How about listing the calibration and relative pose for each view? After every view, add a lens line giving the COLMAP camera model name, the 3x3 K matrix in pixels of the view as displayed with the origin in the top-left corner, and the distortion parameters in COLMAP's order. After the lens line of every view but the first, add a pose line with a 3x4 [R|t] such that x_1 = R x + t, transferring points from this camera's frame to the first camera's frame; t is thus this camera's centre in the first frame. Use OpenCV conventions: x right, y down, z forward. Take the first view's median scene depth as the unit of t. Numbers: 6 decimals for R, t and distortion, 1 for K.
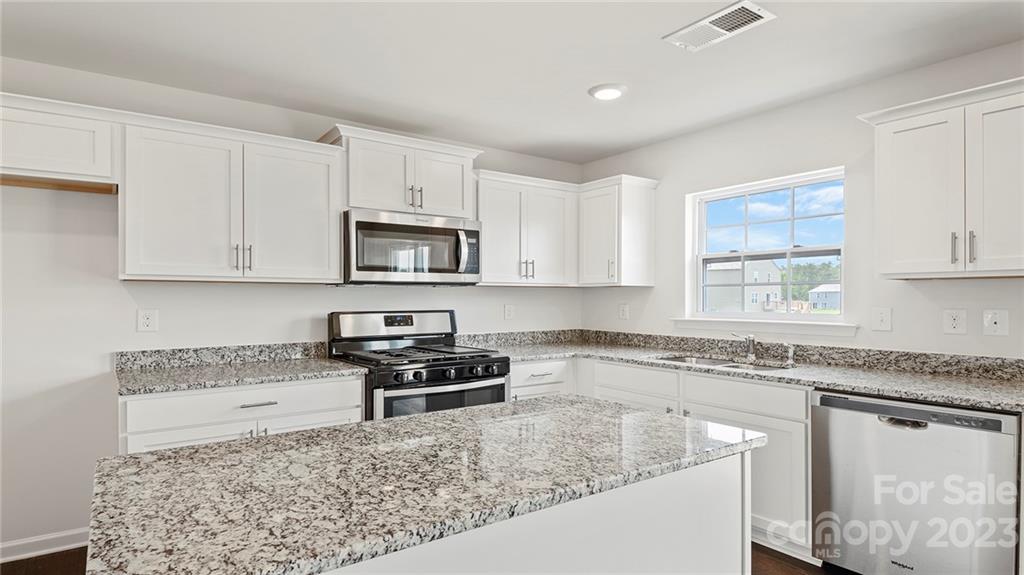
lens RADIAL K [[553.0, 0, 499.1], [0, 553.0, 302.0], [0, 0, 1]] dist [0.011760, -0.007285]
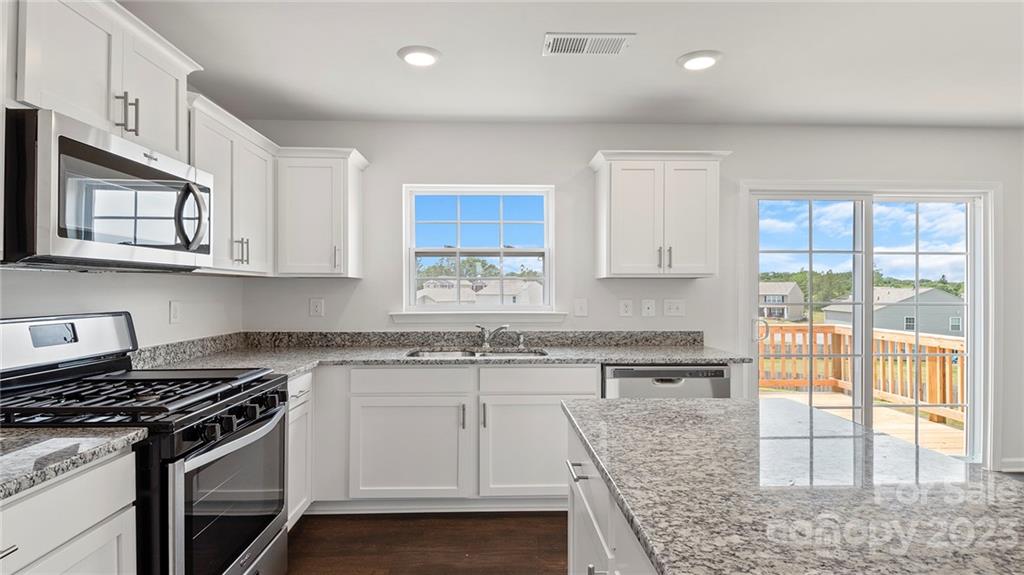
lens RADIAL K [[553.0, 0, 514.9], [0, 553.0, 291.1], [0, 0, 1]] dist [0.011760, -0.007285]
pose [[0.537657, -0.000548, 0.843164, -0.418797], [0.004915, 0.999985, -0.002485, -0.004728], [-0.843149, 0.005480, 0.537651, 0.365249]]
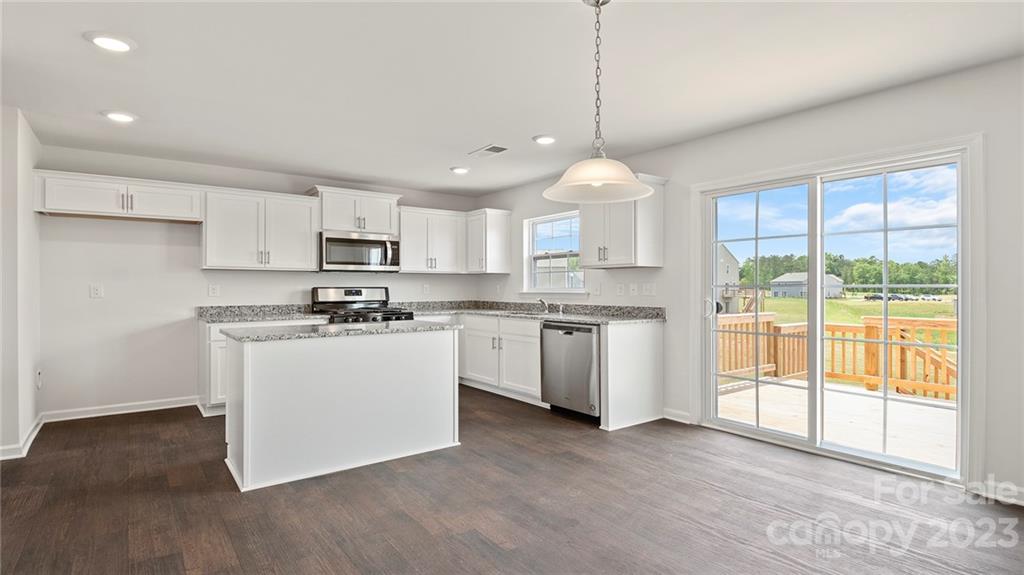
lens RADIAL K [[512.1, 0, 506.4], [0, 512.1, 285.8], [0, 0, 1]] dist [0.003853, 0.001528]
pose [[0.999622, -0.000863, 0.027486, 0.272642], [0.001168, 0.999938, -0.011064, 0.032282], [-0.027474, 0.011092, 0.999561, -0.666150]]
